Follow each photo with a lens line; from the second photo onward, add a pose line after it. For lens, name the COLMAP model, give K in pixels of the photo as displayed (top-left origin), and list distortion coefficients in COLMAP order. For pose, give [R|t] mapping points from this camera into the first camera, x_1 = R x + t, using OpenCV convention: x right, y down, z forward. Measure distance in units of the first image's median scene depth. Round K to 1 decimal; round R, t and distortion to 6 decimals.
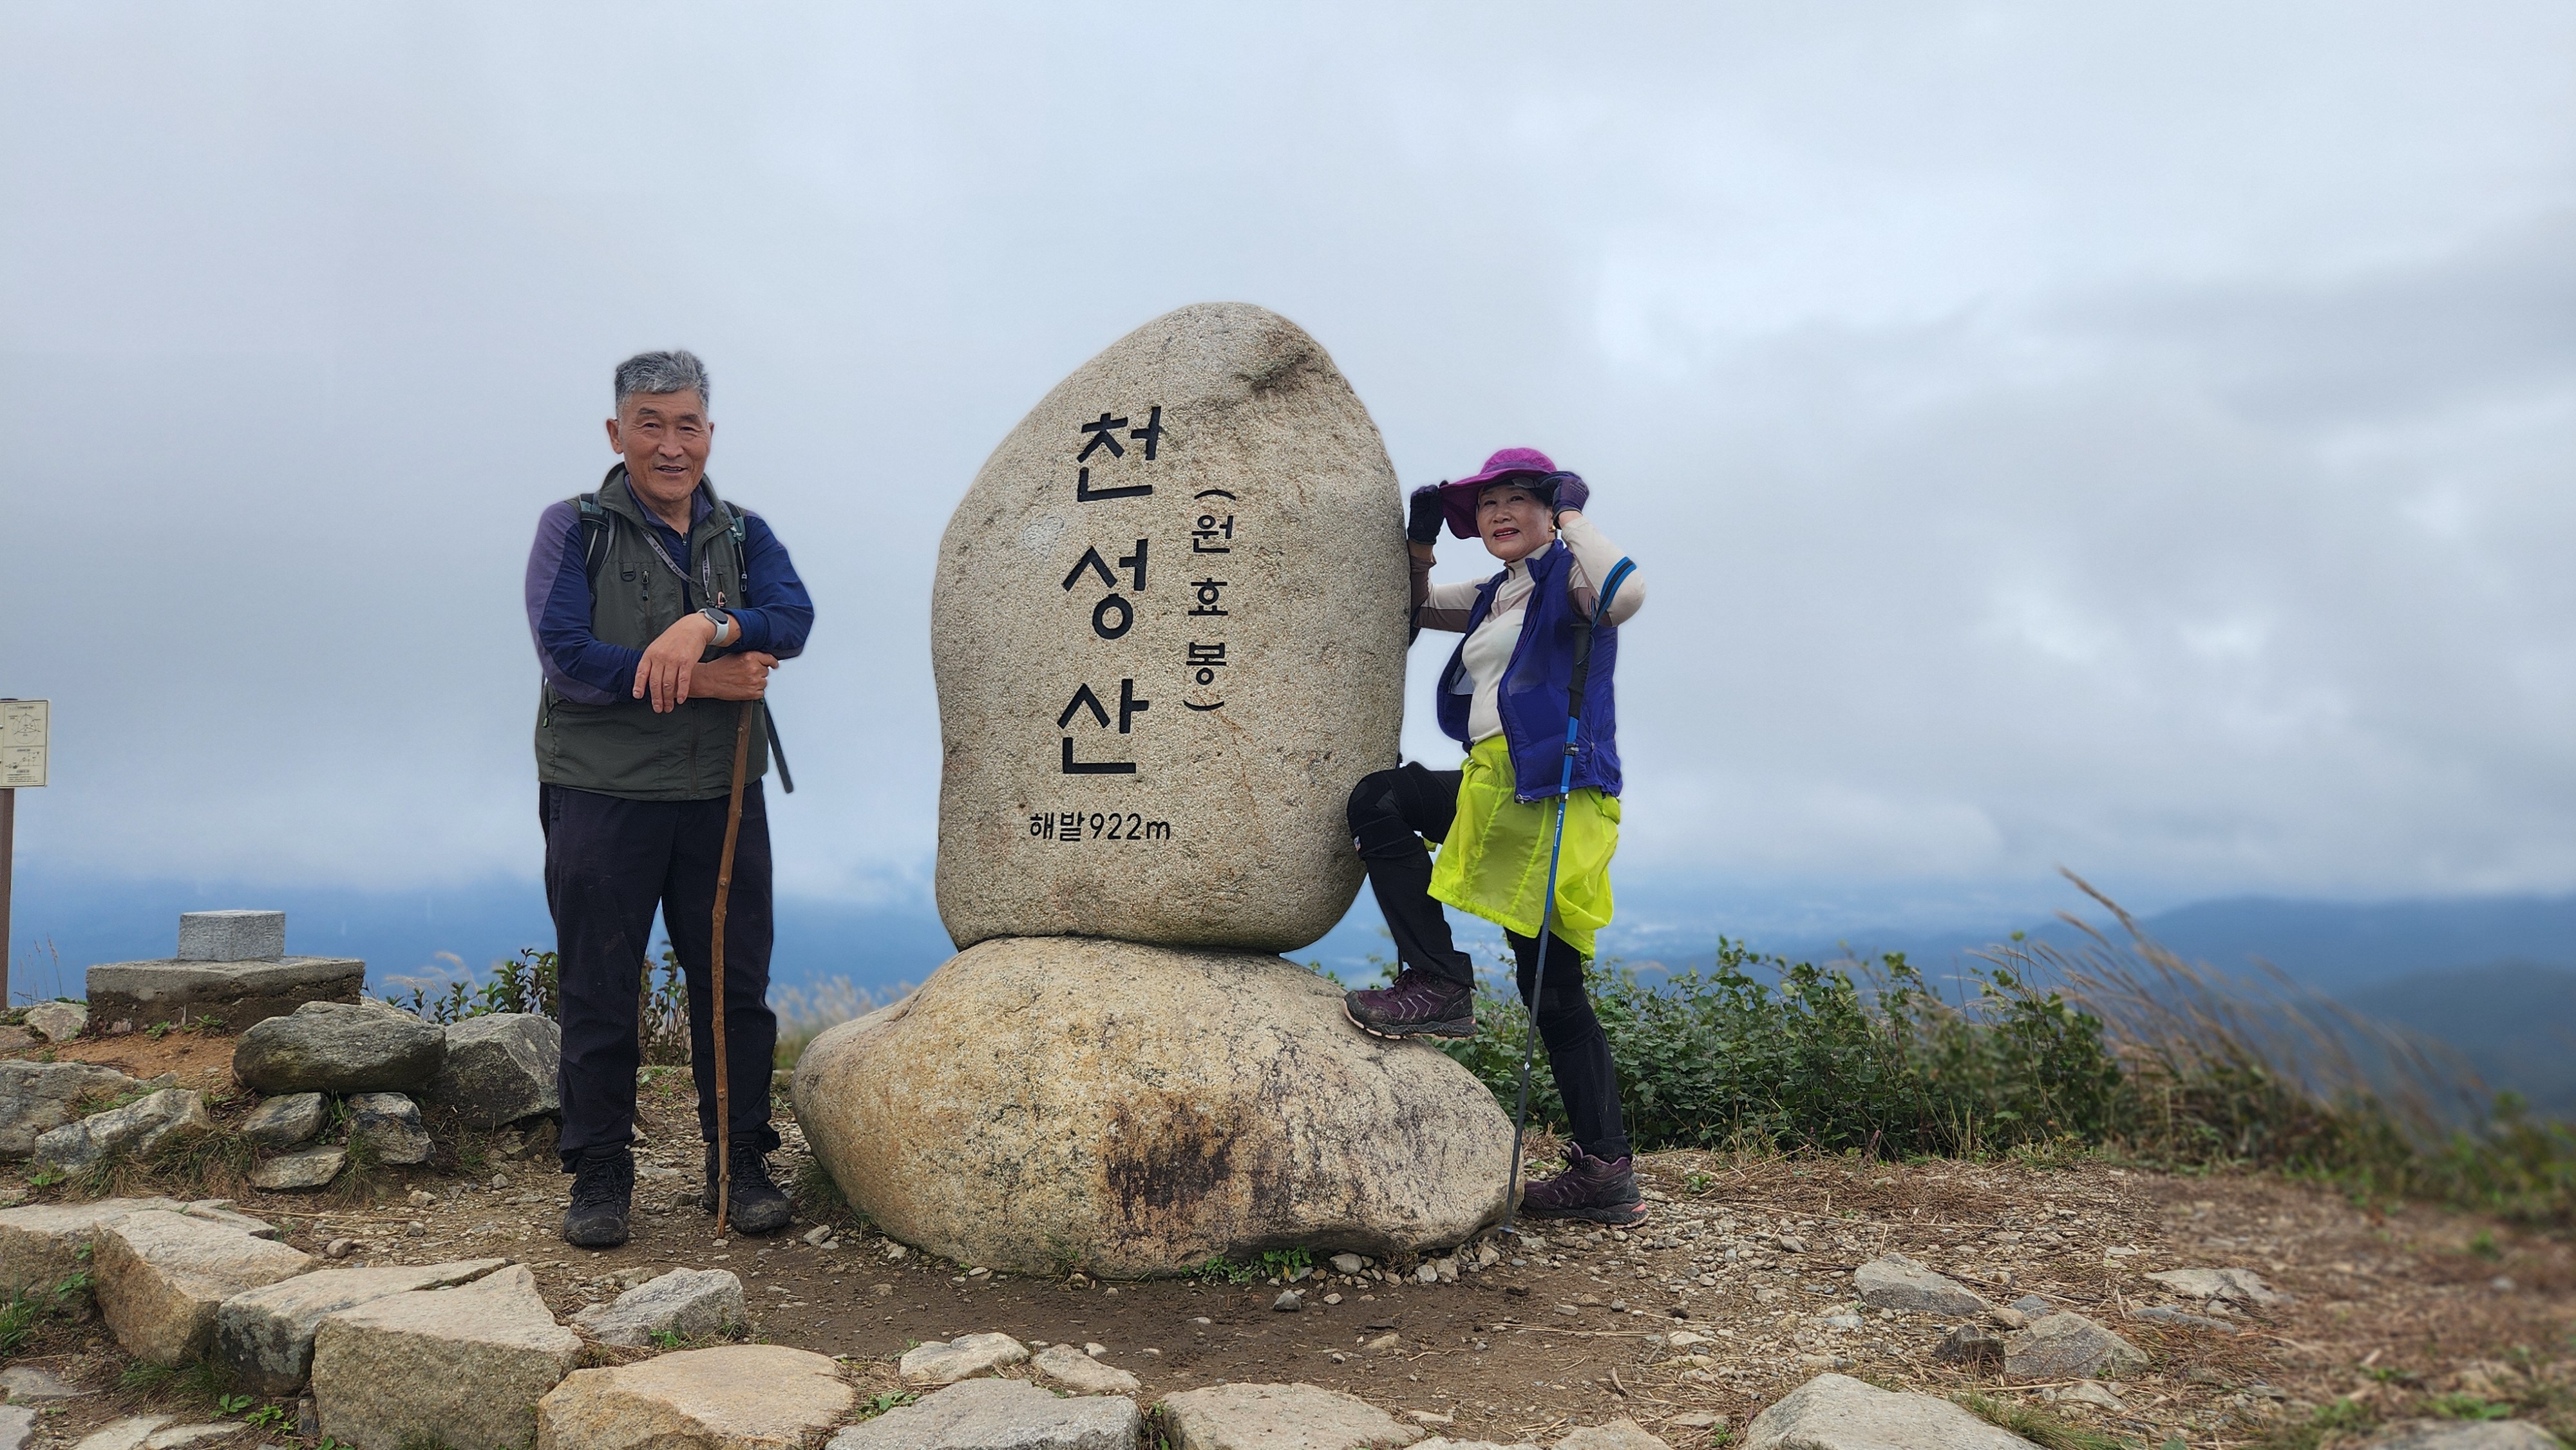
lens RADIAL K [[1724.8, 0, 1288.0], [0, 1724.8, 725.0], [0, 0, 1]] dist [0.051519, -0.033930]
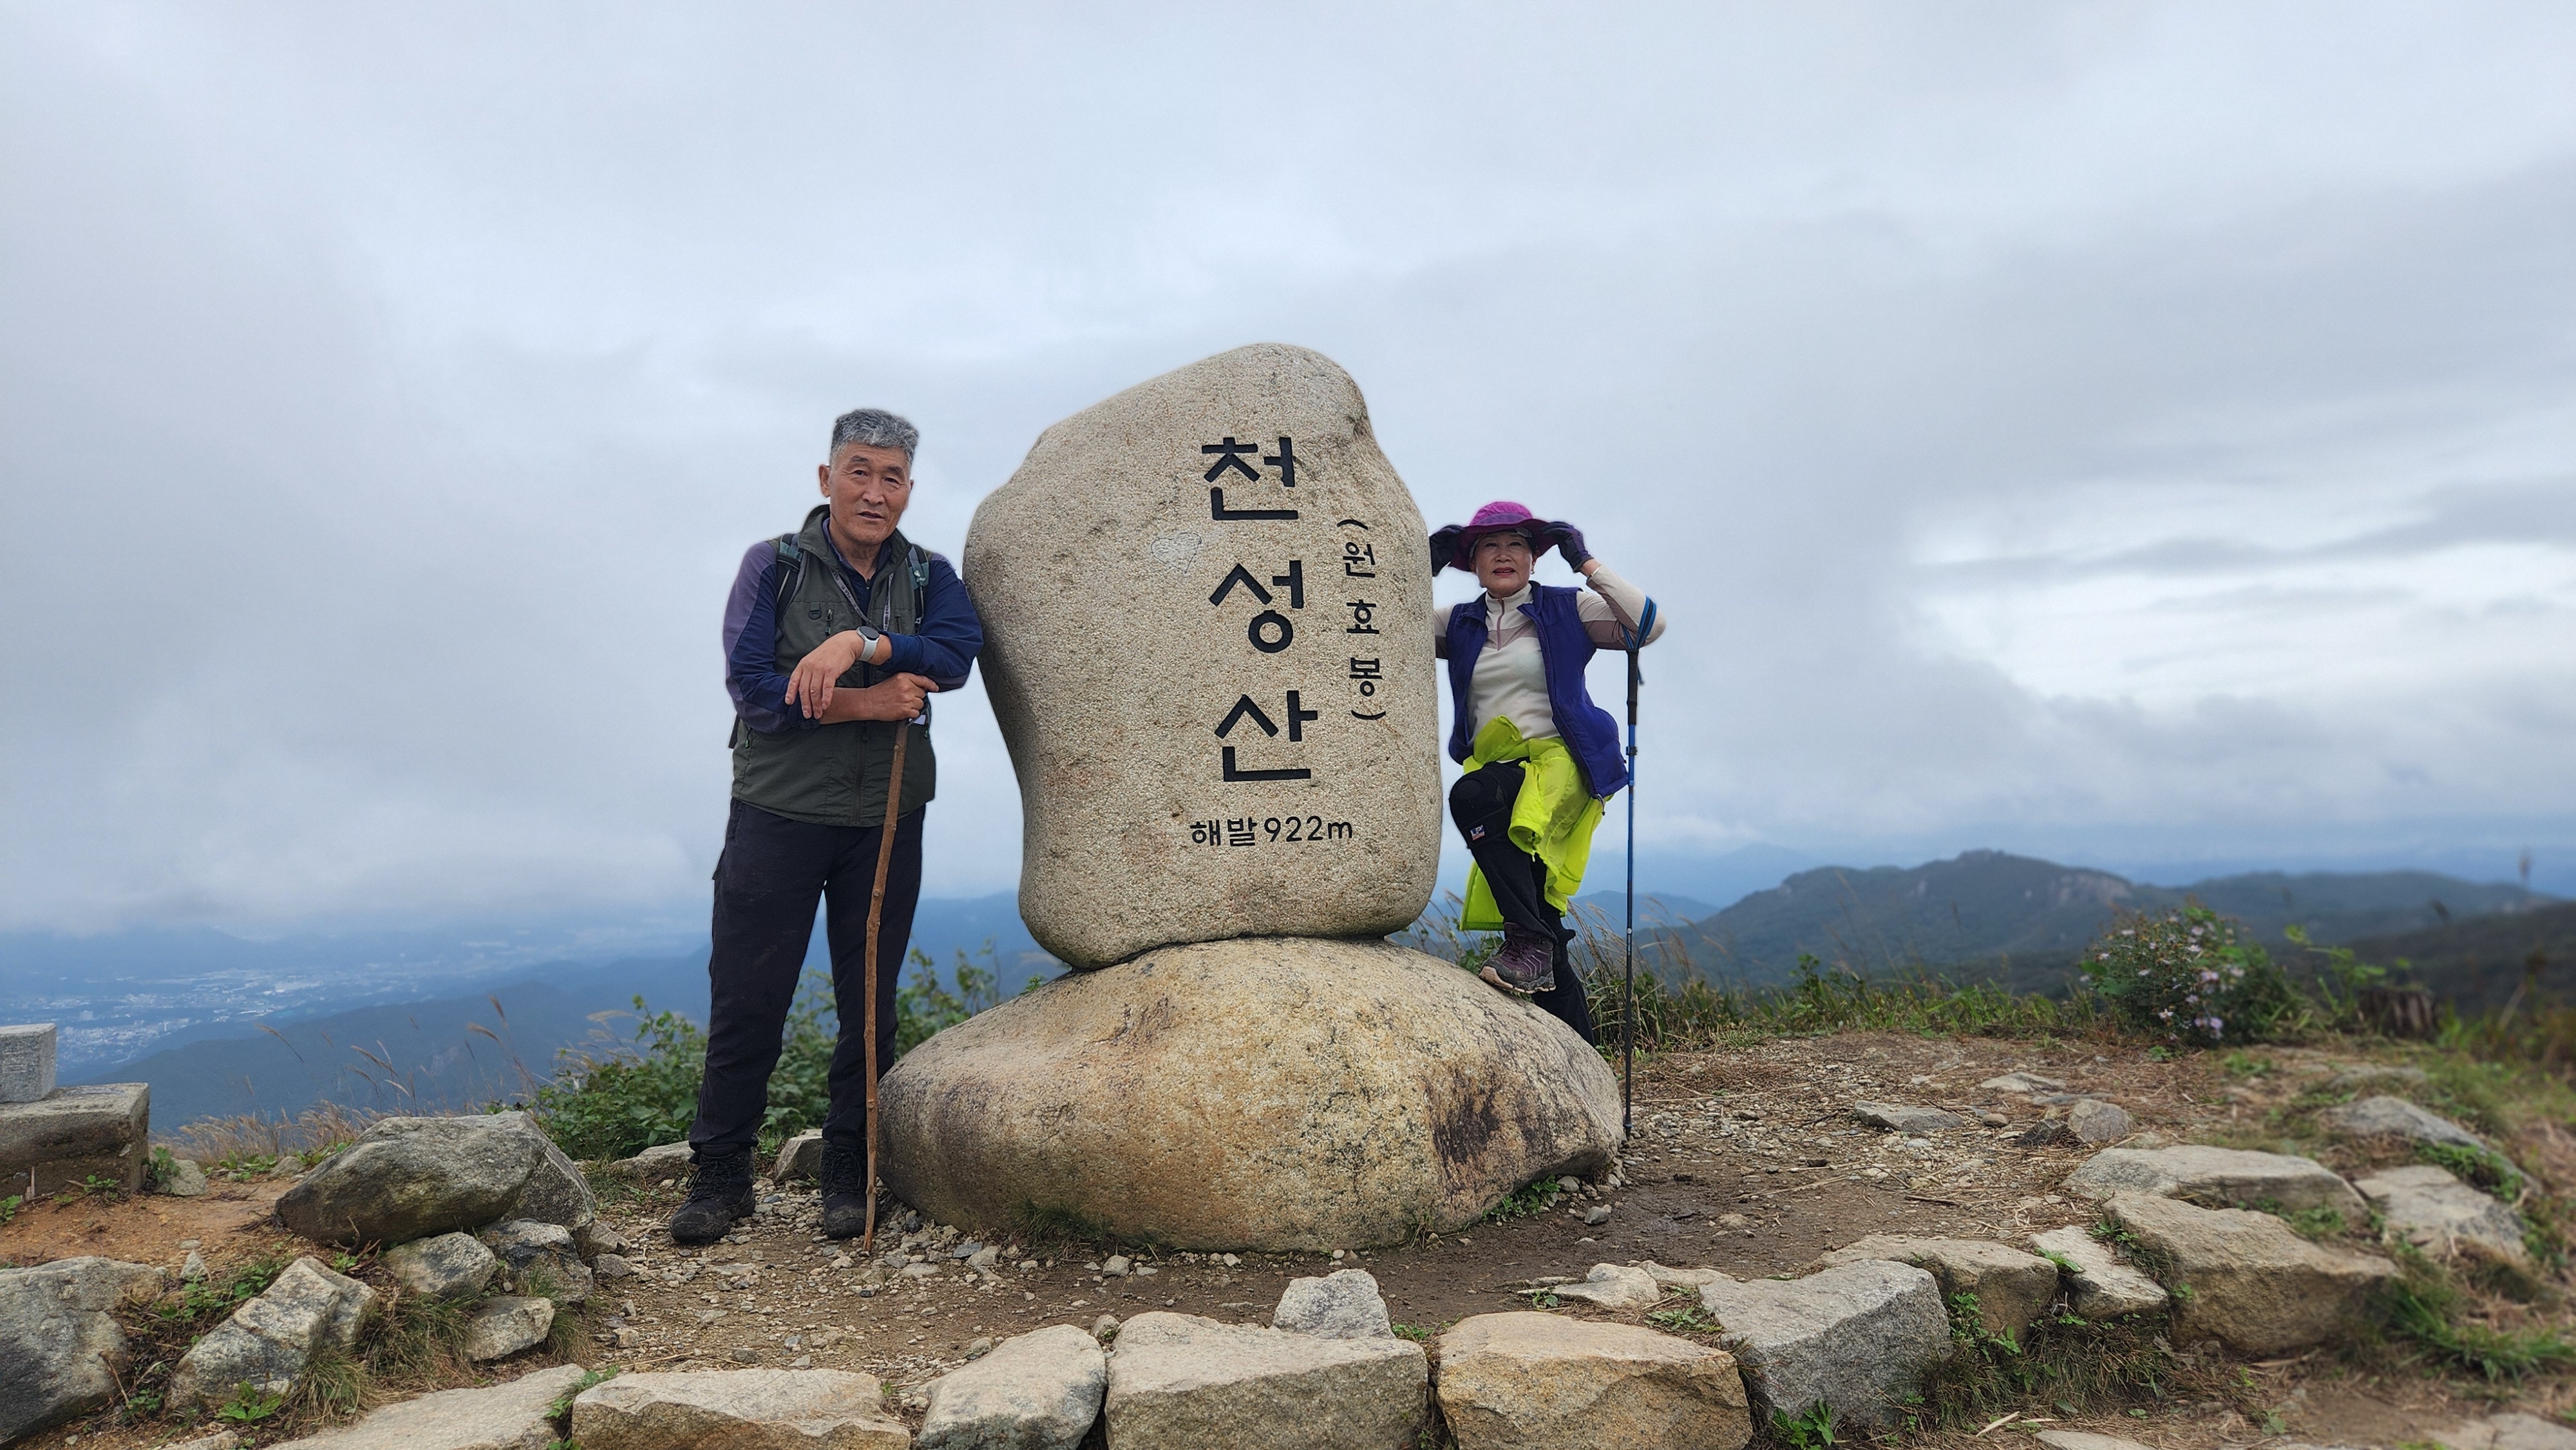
lens RADIAL K [[1722.7, 0, 1244.9], [0, 1722.7, 713.1], [0, 0, 1]] dist [0.058587, -0.031832]
pose [[0.762061, -0.000114, 0.647506, -0.810769], [0.015059, 0.999733, -0.017548, 0.005527], [-0.647331, 0.023124, 0.761859, 0.210199]]
